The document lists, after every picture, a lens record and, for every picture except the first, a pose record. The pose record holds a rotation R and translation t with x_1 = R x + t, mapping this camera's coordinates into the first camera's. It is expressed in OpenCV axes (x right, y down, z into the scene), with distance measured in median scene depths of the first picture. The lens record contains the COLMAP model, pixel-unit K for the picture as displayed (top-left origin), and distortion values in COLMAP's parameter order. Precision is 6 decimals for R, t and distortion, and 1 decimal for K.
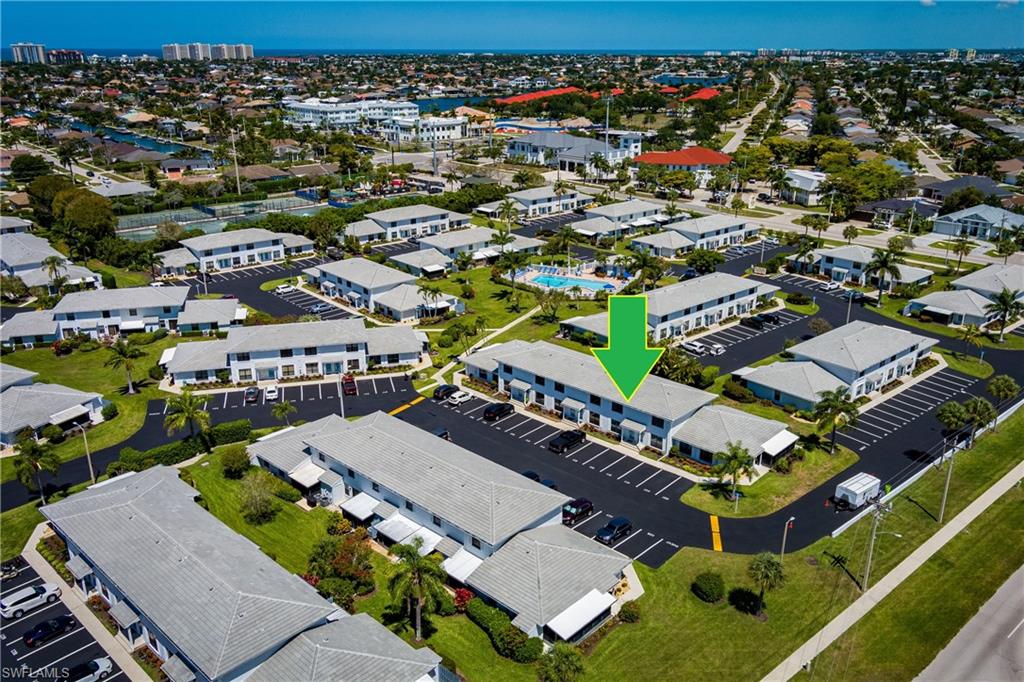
lens RADIAL K [[825.8, 0, 512.5], [0, 825.8, 339.8], [0, 0, 1]] dist [0.018143, -0.010087]
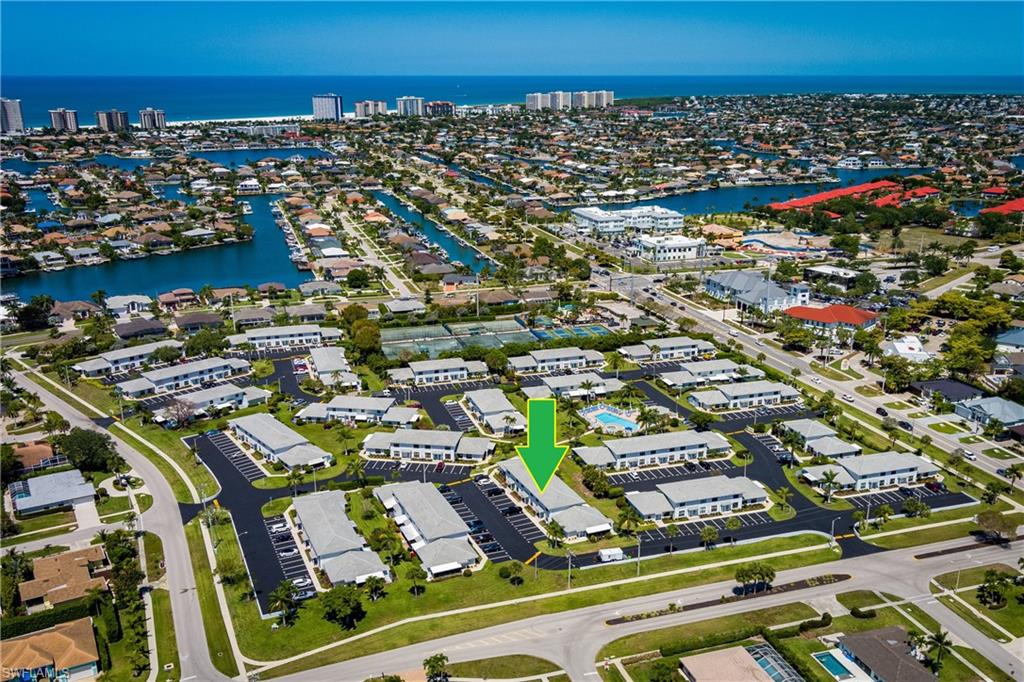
lens RADIAL K [[825.8, 0, 511.3], [0, 825.8, 341.5], [0, 0, 1]] dist [0.018143, -0.010087]
pose [[0.930575, 0.103596, -0.351137, 0.526902], [-0.132212, 0.989496, -0.058454, -0.126320], [0.341393, 0.100821, 0.934498, -0.704122]]
